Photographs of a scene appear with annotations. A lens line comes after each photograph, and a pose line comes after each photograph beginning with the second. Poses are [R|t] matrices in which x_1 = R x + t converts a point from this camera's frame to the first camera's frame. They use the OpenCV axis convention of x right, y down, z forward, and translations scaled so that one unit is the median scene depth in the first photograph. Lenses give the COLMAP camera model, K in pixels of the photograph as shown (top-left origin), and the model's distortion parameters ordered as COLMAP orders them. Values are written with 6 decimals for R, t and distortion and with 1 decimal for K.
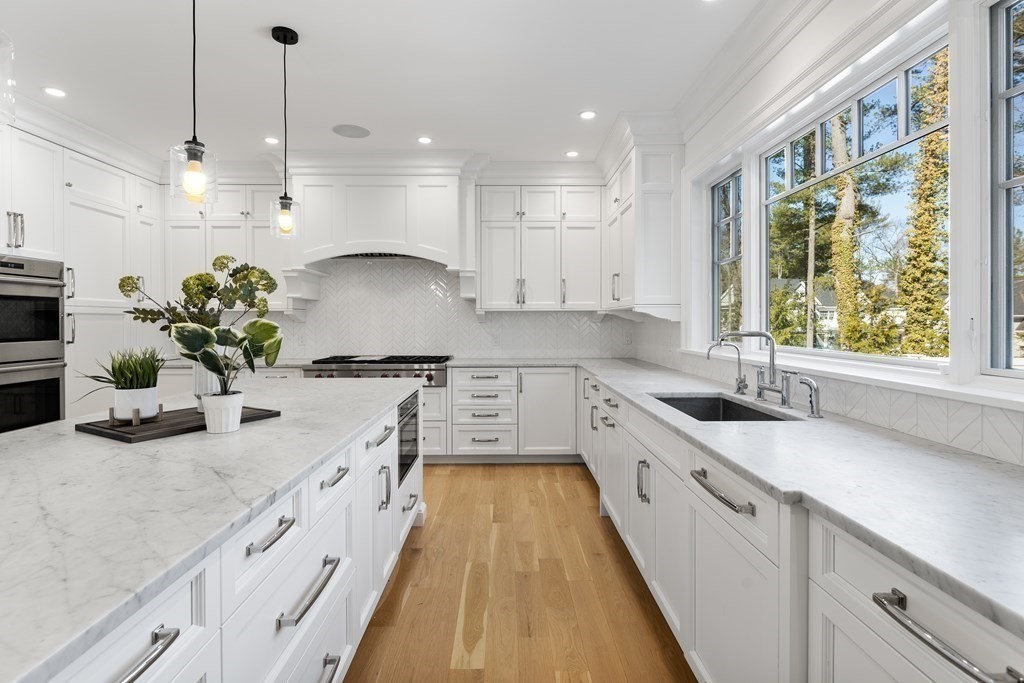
lens RADIAL K [[502.1, 0, 515.3], [0, 502.1, 331.6], [0, 0, 1]] dist [-0.001234, -0.000808]
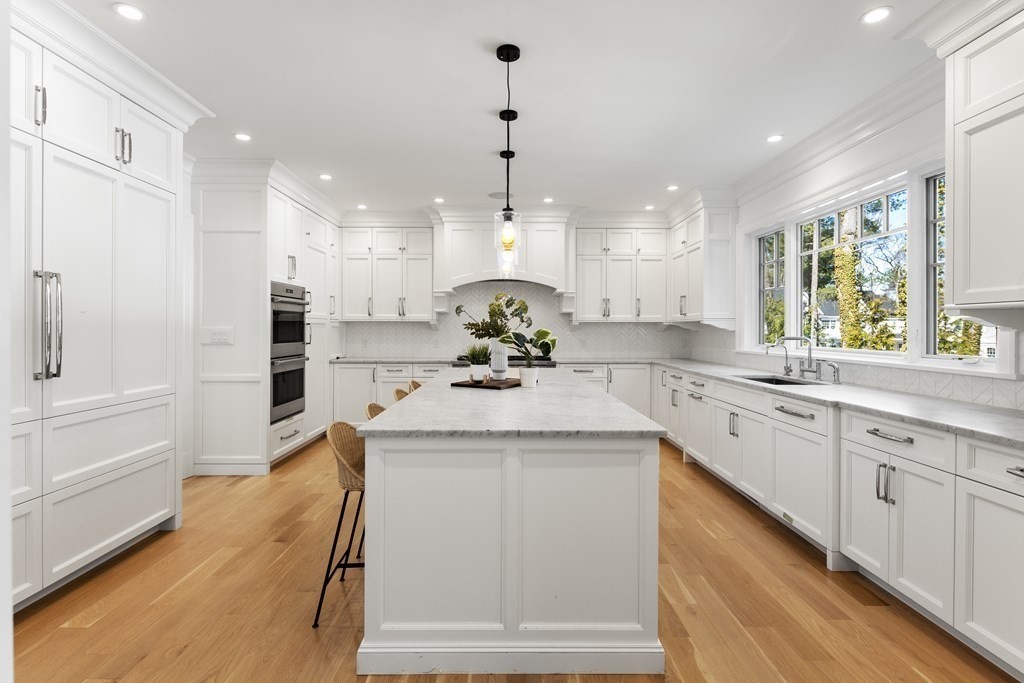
lens RADIAL K [[502.1, 0, 510.5], [0, 502.1, 337.6], [0, 0, 1]] dist [-0.001234, -0.000808]
pose [[0.999958, 0.004118, -0.008143, -0.249782], [-0.004149, 0.999984, -0.003788, 0.006407], [0.008128, 0.003821, 0.999960, -0.362171]]
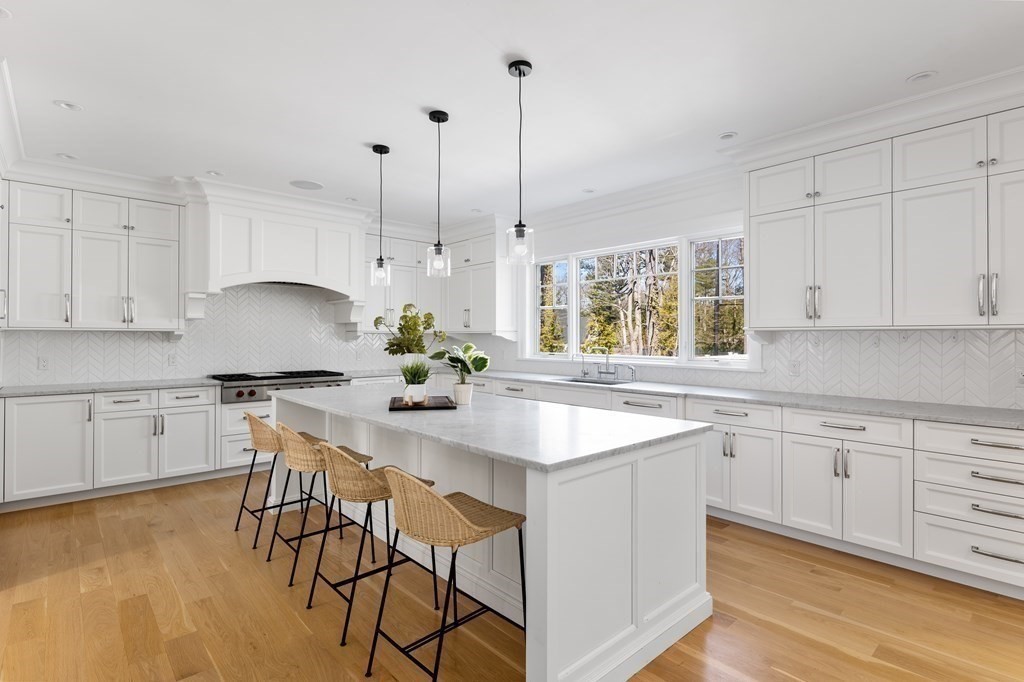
lens RADIAL K [[502.1, 0, 513.5], [0, 502.1, 336.6], [0, 0, 1]] dist [-0.001234, -0.000808]
pose [[0.750702, 0.003145, 0.660633, -0.655477], [0.009902, 0.999823, -0.016011, -0.007789], [-0.660567, 0.018562, 0.750538, -0.205221]]
